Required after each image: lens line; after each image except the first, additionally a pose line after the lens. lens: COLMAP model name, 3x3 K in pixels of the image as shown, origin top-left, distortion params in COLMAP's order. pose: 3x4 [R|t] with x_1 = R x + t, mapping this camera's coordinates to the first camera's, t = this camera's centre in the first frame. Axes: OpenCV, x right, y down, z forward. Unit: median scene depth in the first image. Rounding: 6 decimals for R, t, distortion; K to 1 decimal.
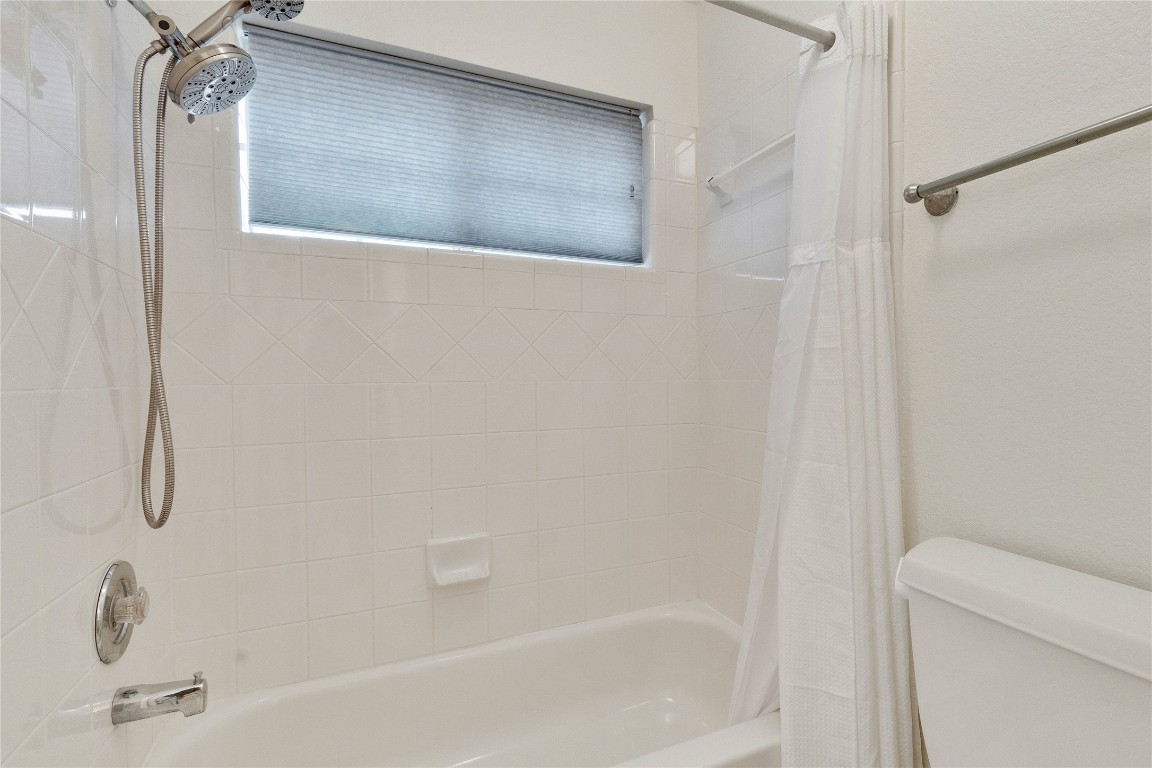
lens RADIAL K [[512.6, 0, 577.0], [0, 512.6, 383.0], [0, 0, 1]] dist [0.002851, 0.000216]
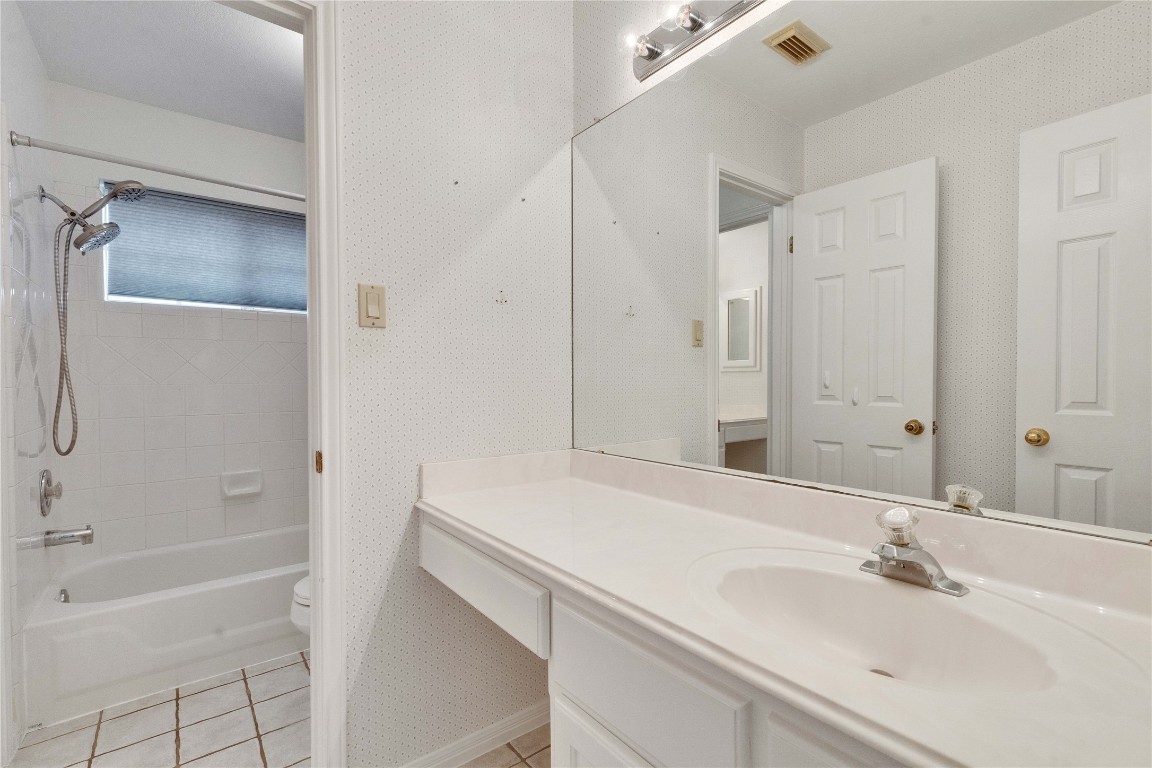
lens RADIAL K [[512.6, 0, 551.3], [0, 512.6, 384.9], [0, 0, 1]] dist [0.002851, 0.000216]
pose [[0.974231, 0.004304, 0.225514, 0.441889], [-0.005526, 0.999973, 0.004788, -0.013073], [-0.225487, -0.005911, 0.974228, -1.043521]]
